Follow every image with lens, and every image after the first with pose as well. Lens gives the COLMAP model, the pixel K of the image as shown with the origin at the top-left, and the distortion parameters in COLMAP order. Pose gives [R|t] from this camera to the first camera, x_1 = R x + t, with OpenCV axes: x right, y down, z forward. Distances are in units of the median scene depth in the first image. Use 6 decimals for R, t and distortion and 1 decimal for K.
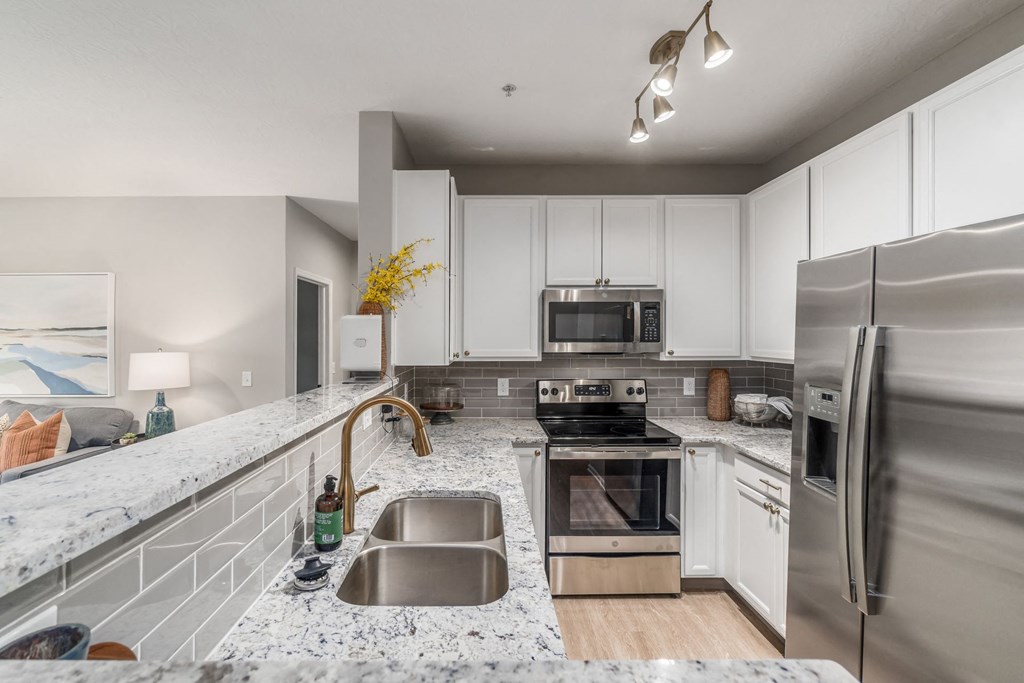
lens RADIAL K [[455.0, 0, 471.1], [0, 455.0, 329.4], [0, 0, 1]] dist [-0.000322, 0.000321]
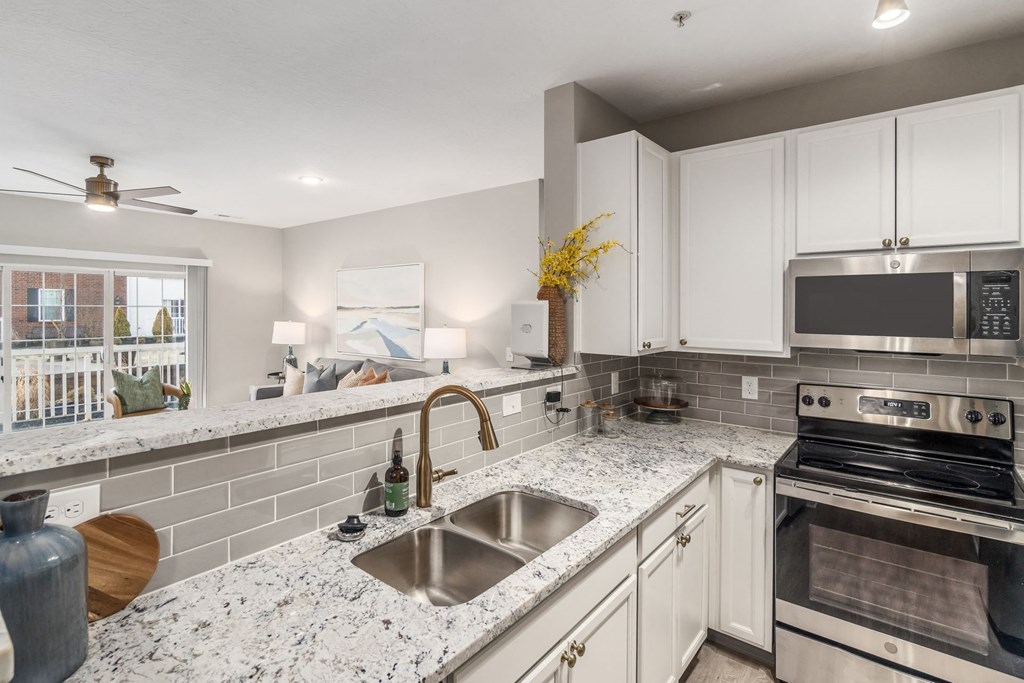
lens RADIAL K [[490.6, 0, 480.8], [0, 490.6, 304.7], [0, 0, 1]] dist [-0.001847, -0.000506]
pose [[0.774432, 0.000331, -0.632658, 0.274779], [0.003416, 0.999983, 0.004705, -0.021642], [0.632648, -0.005805, 0.774417, 0.081393]]
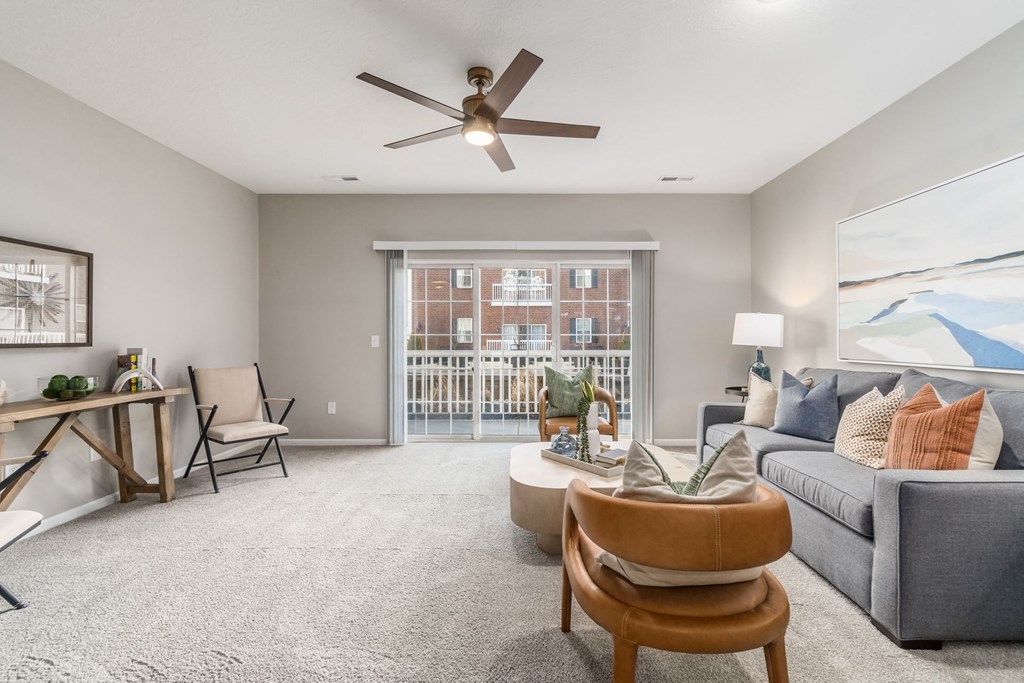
lens RADIAL K [[472.4, 0, 529.1], [0, 472.4, 338.2], [0, 0, 1]] dist [0.004027, 0.000927]
pose [[0.028101, 0.005606, -0.999589, -0.428827], [0.018310, 0.999814, 0.006122, 0.129075], [0.999437, -0.018475, 0.027993, 0.547973]]
